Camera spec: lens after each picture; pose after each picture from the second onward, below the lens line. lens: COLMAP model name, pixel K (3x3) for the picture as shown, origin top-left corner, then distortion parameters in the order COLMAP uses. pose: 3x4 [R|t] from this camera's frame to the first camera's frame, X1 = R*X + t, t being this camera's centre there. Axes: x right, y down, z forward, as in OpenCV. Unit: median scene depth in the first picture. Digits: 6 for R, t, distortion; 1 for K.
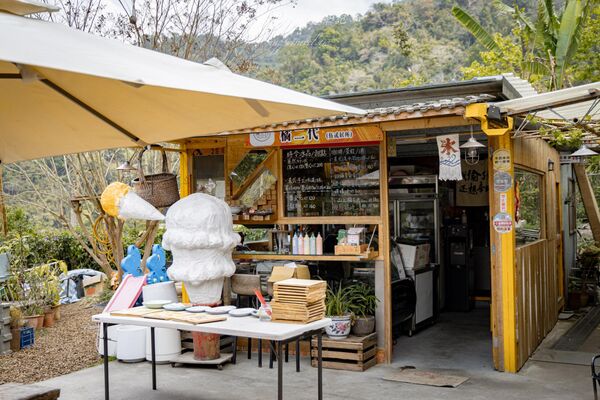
lens RADIAL K [[730.1, 0, 300.0], [0, 730.1, 200.0], [0, 0, 1]] dist [0.001821, -0.000538]
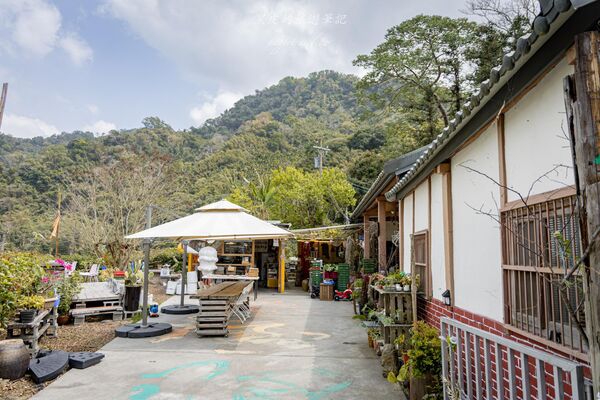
lens RADIAL K [[412.1, 0, 300.0], [0, 412.1, 200.0], [0, 0, 1]] dist [0.000544, 0.000405]
pose [[0.835462, 0.097484, 0.540833, -0.812775], [-0.035533, 0.991664, -0.123855, -0.003150], [-0.548398, 0.084259, 0.831961, -0.948850]]
